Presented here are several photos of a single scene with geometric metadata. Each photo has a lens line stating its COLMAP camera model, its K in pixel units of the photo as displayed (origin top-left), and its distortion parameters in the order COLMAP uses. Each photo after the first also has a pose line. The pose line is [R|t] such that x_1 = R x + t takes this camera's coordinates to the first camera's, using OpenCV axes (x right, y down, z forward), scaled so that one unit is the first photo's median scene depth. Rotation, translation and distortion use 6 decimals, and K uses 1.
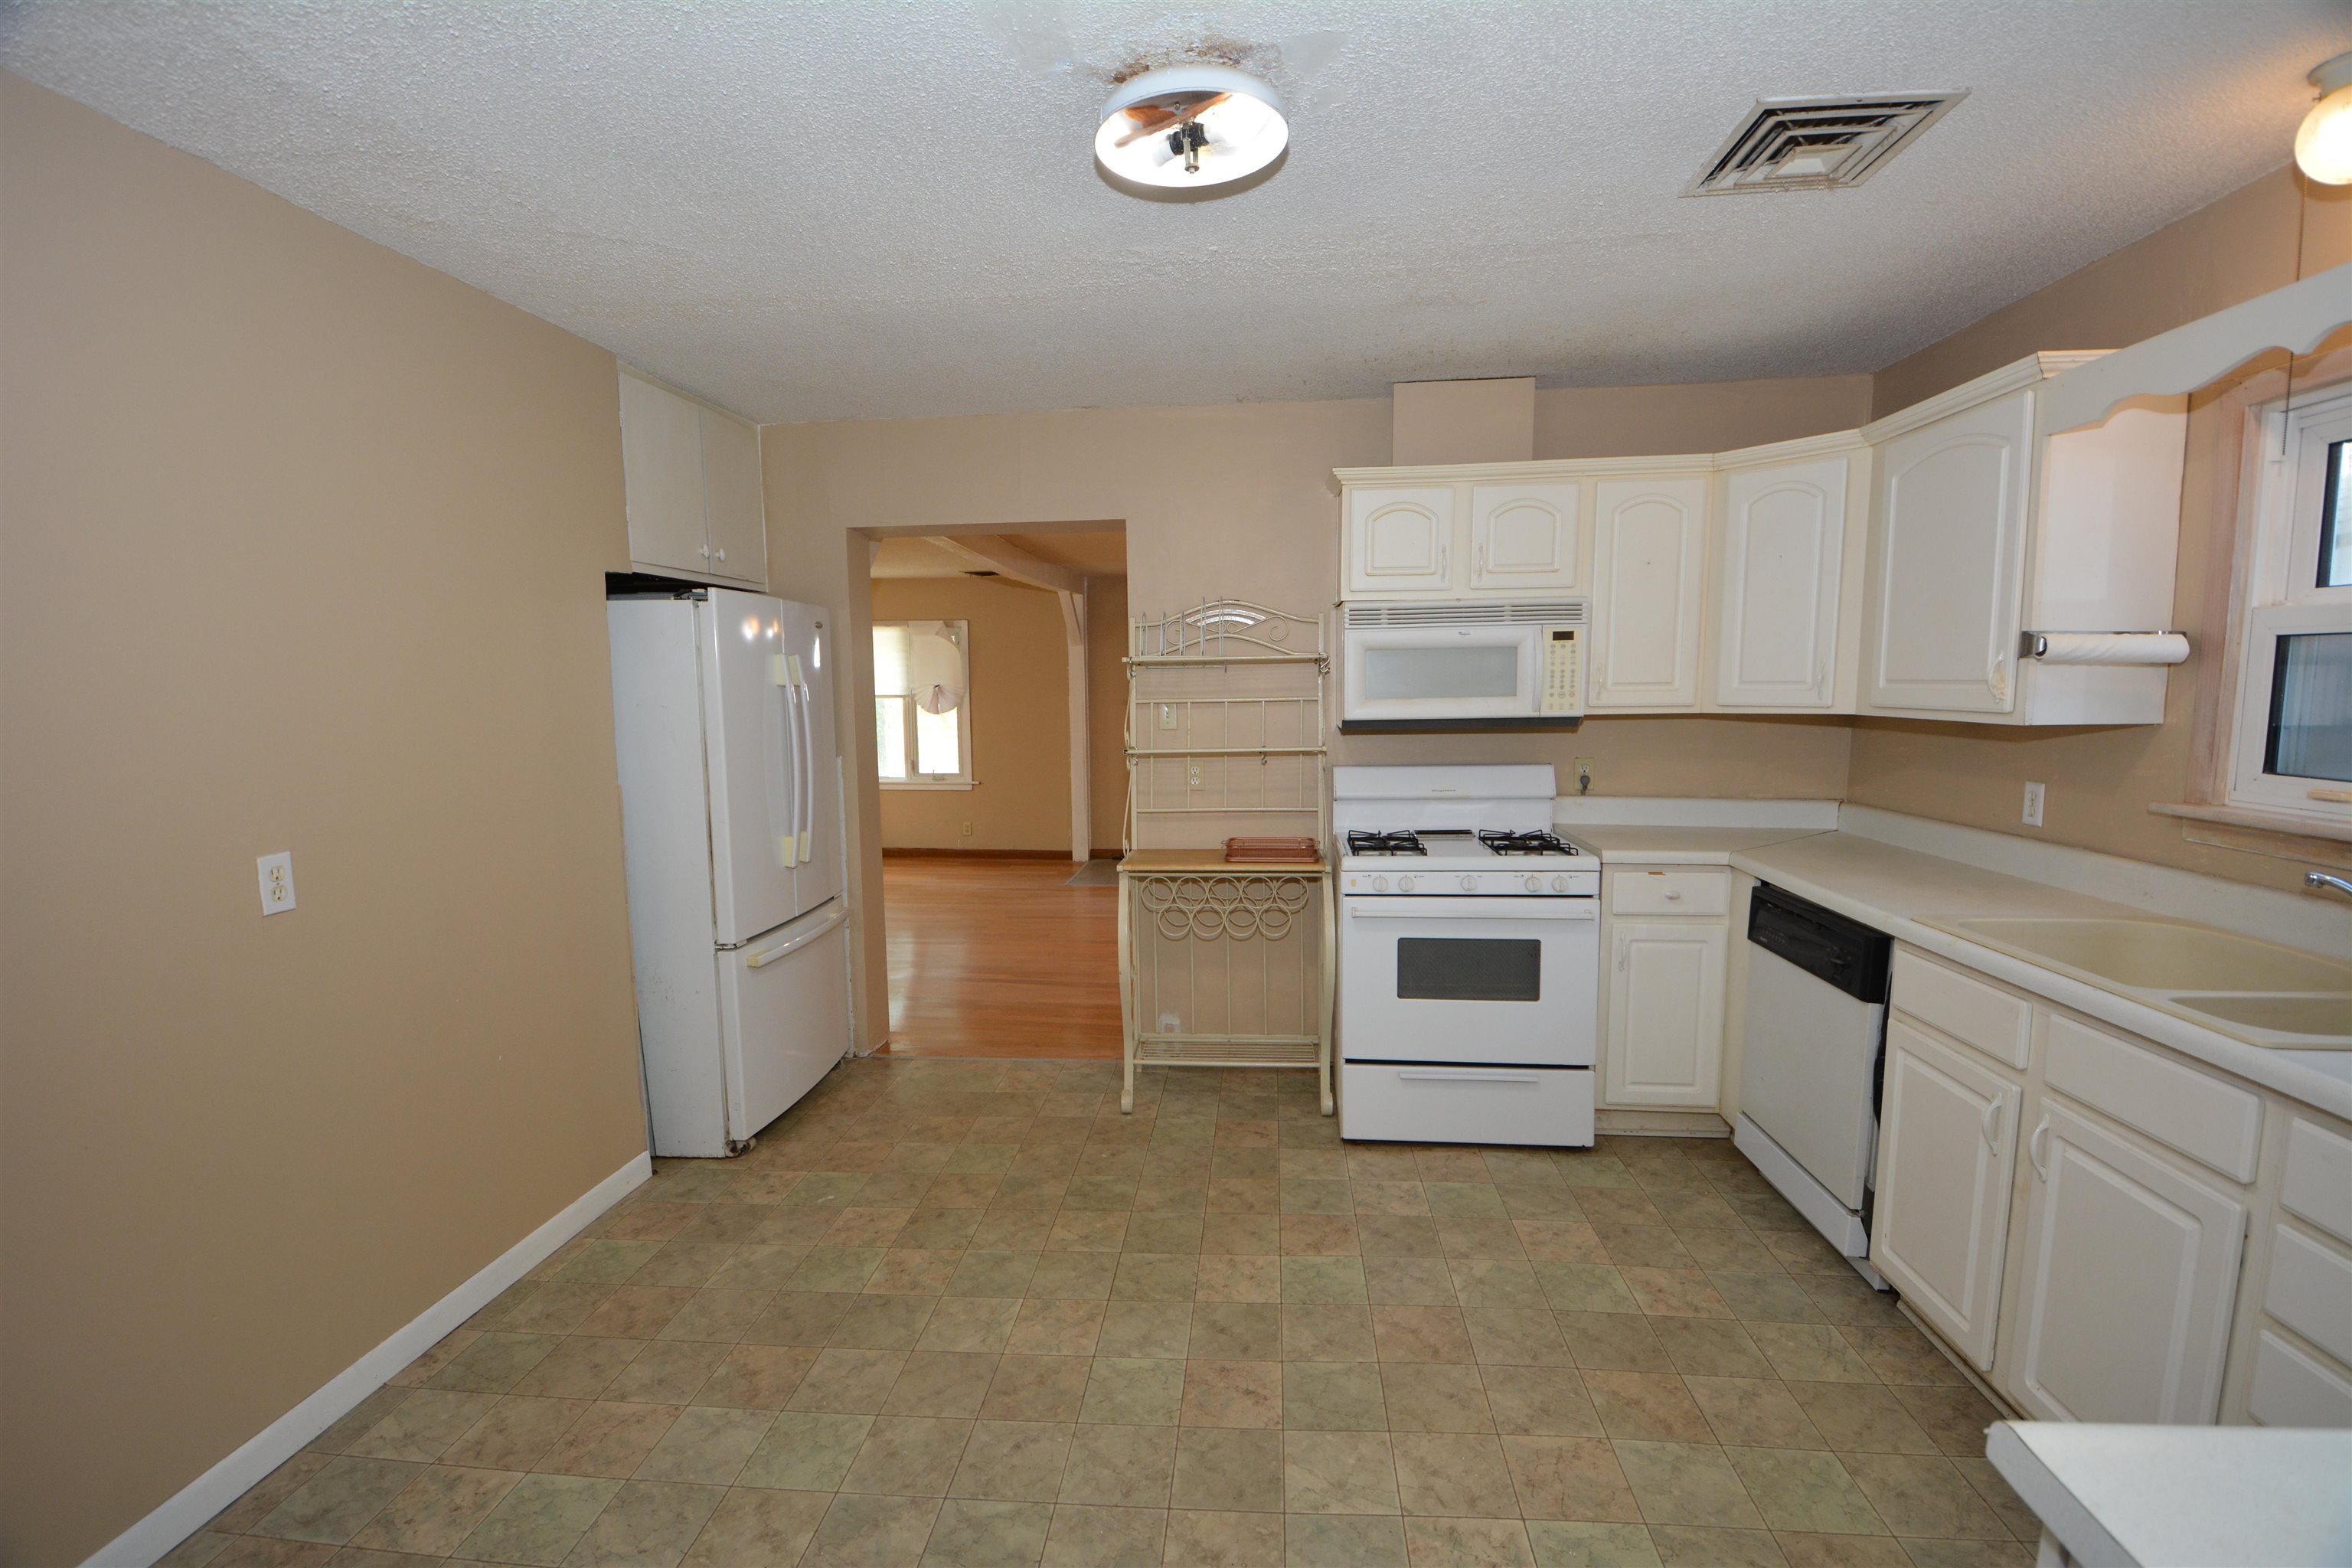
lens RADIAL K [[1029.1, 0, 1173.9], [0, 1029.1, 803.4], [0, 0, 1]] dist [0.016829, -0.025895]
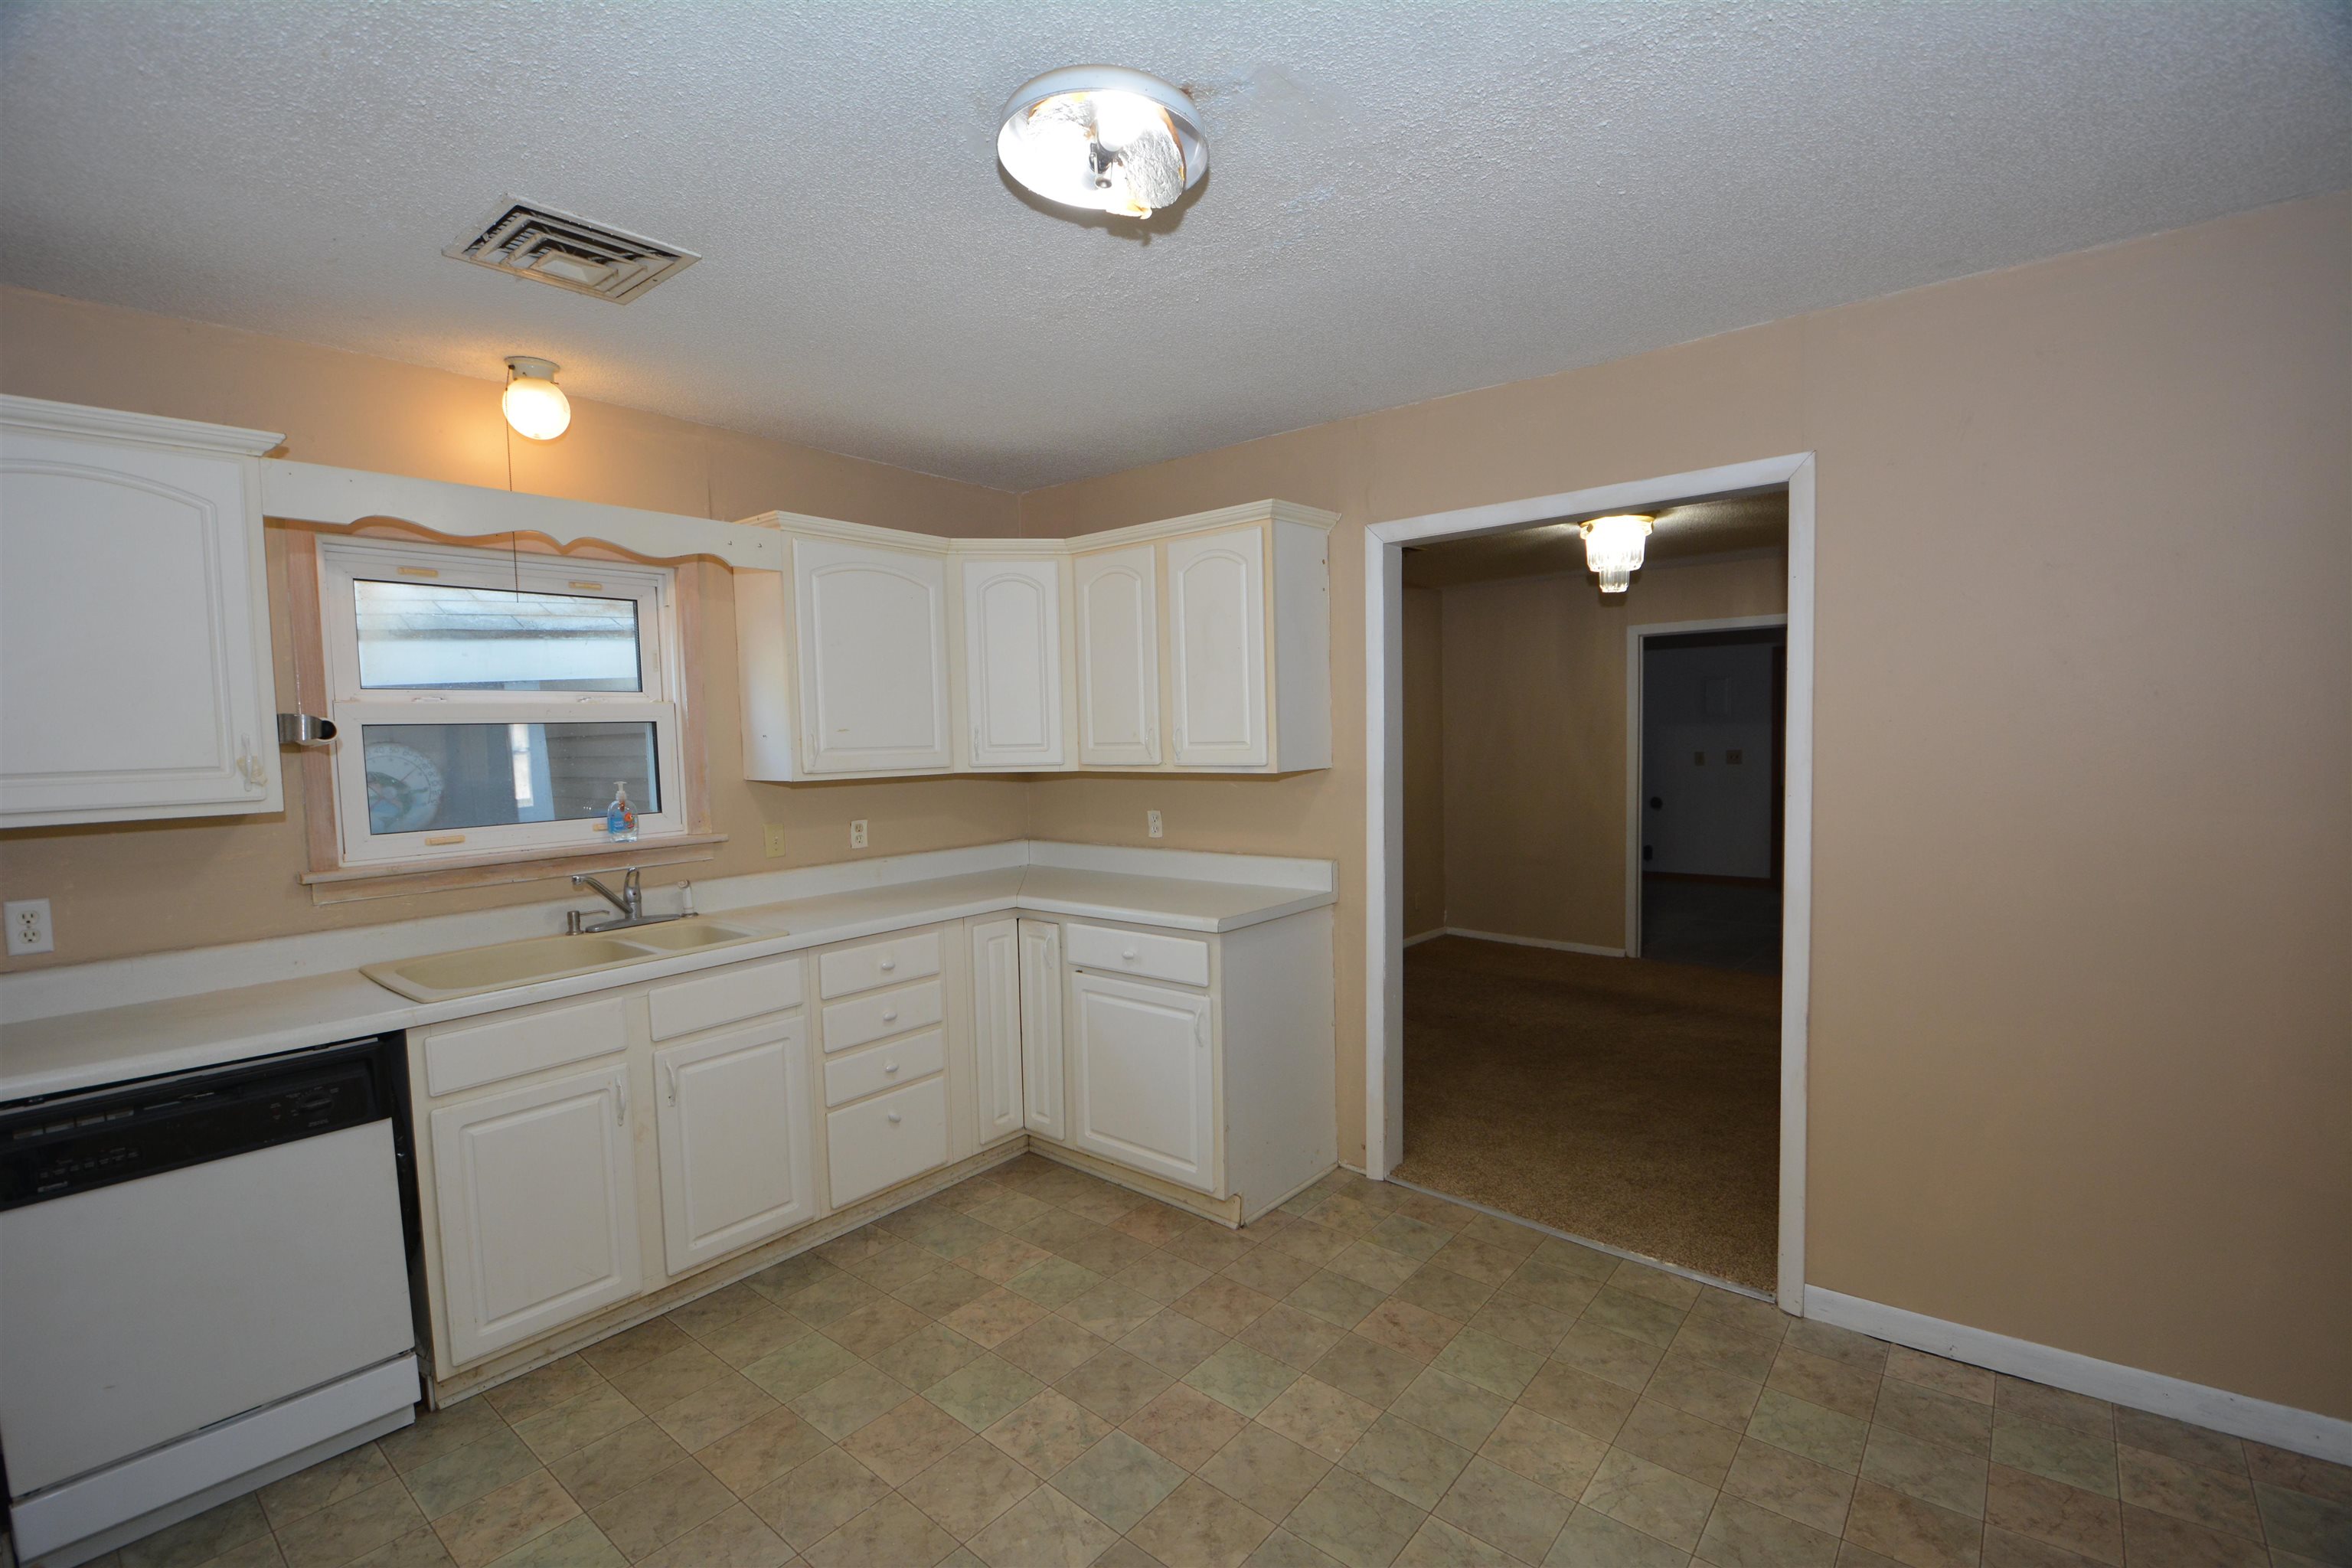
lens RADIAL K [[1029.1, 0, 1173.9], [0, 1029.1, 803.4], [0, 0, 1]] dist [0.016829, -0.025895]
pose [[-0.825233, -0.010811, 0.564688, -0.325194], [0.096843, 0.982301, 0.160333, -0.125845], [-0.556427, 0.186998, -0.809580, 1.057748]]
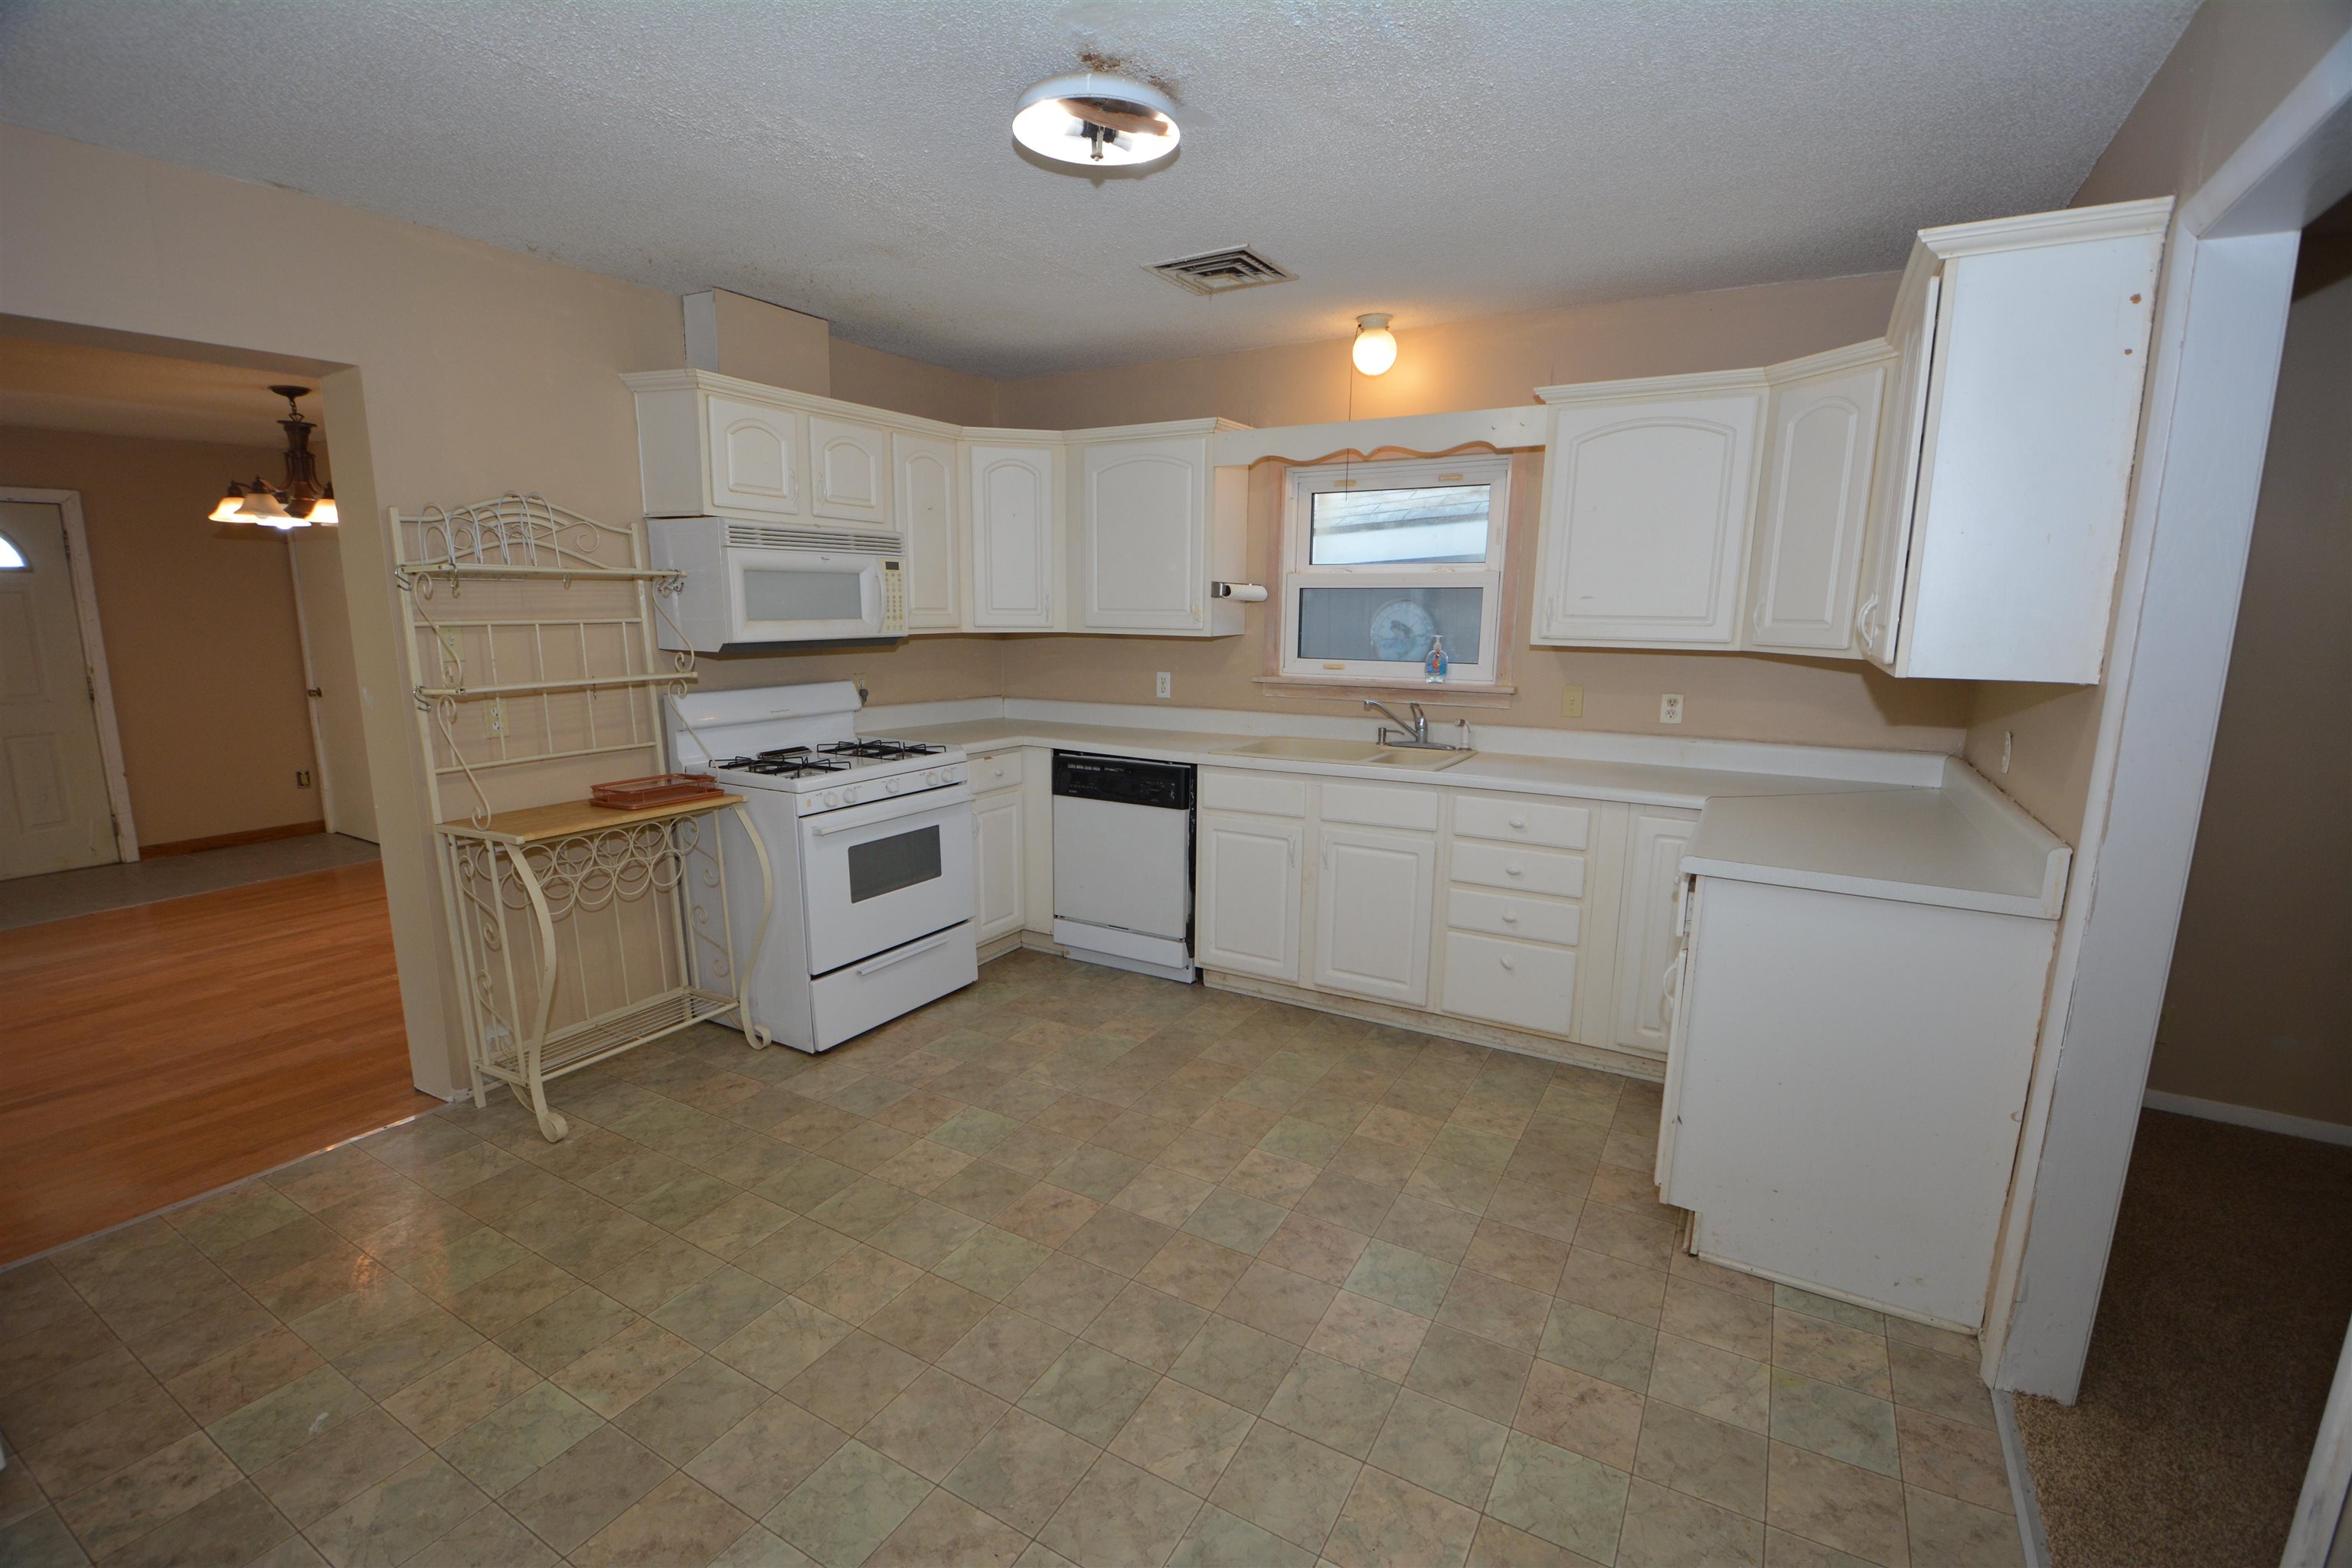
lens RADIAL K [[1029.1, 0, 1173.9], [0, 1029.1, 803.4], [0, 0, 1]] dist [0.016829, -0.025895]
pose [[0.418109, -0.157784, 0.894589, -0.640892], [0.092066, 0.987089, 0.131069, -0.025319], [-0.903719, 0.027560, 0.427237, 0.260788]]
